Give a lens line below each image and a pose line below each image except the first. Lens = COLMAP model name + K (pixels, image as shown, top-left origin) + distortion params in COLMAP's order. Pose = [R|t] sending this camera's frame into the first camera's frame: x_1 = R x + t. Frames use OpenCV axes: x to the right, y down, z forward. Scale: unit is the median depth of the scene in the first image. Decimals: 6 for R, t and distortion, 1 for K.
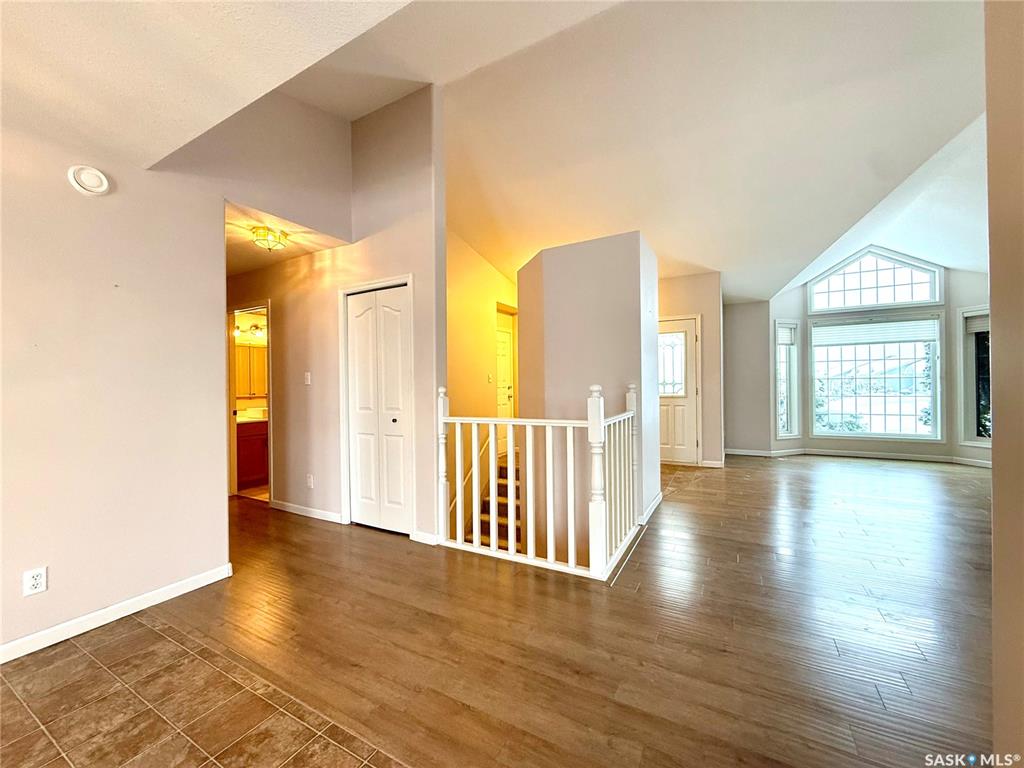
lens RADIAL K [[408.6, 0, 512.0], [0, 408.6, 384.0], [0, 0, 1]] dist [-0.000230, 0.000399]
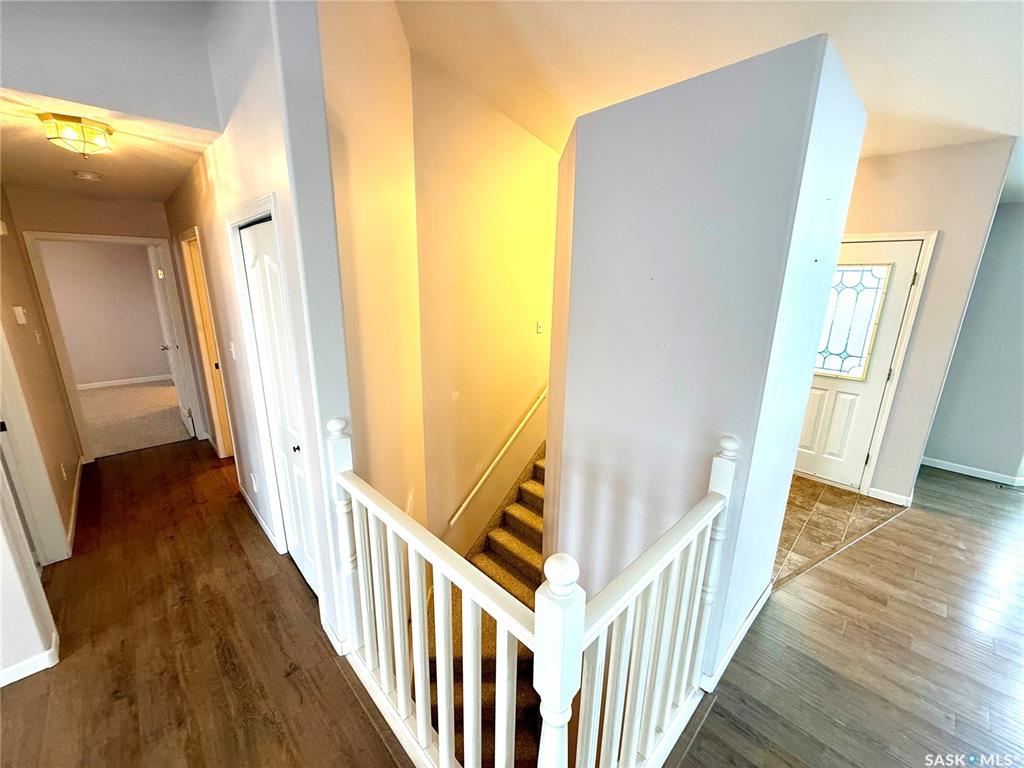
lens RADIAL K [[408.6, 0, 512.0], [0, 408.6, 384.0], [0, 0, 1]] dist [-0.000230, 0.000399]
pose [[0.955394, 0.102864, -0.276841, 0.110937], [-0.029279, 0.965756, 0.257795, -0.104247], [0.293878, -0.238190, 0.925690, 0.322599]]
